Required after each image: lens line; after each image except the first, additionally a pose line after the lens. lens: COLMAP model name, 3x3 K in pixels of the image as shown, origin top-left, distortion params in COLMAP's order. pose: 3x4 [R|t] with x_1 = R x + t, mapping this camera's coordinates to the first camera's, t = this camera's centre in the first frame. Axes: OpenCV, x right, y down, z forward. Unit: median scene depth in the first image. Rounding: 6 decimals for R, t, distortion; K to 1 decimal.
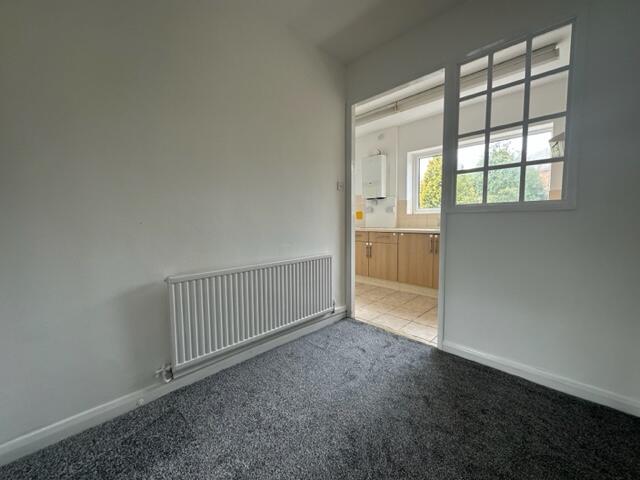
lens RADIAL K [[255.1, 0, 320.0], [0, 255.1, 240.0], [0, 0, 1]] dist [-0.002370, -0.000034]
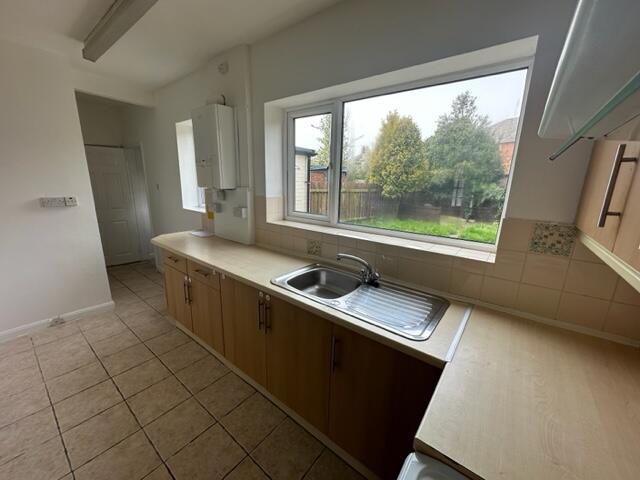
lens RADIAL K [[255.1, 0, 320.0], [0, 255.1, 240.0], [0, 0, 1]] dist [-0.002370, -0.000034]
pose [[0.992387, 0.011417, 0.122630, 0.381760], [-0.029268, 0.989033, 0.144765, -0.144301], [-0.119632, -0.147252, 0.981838, 0.431726]]
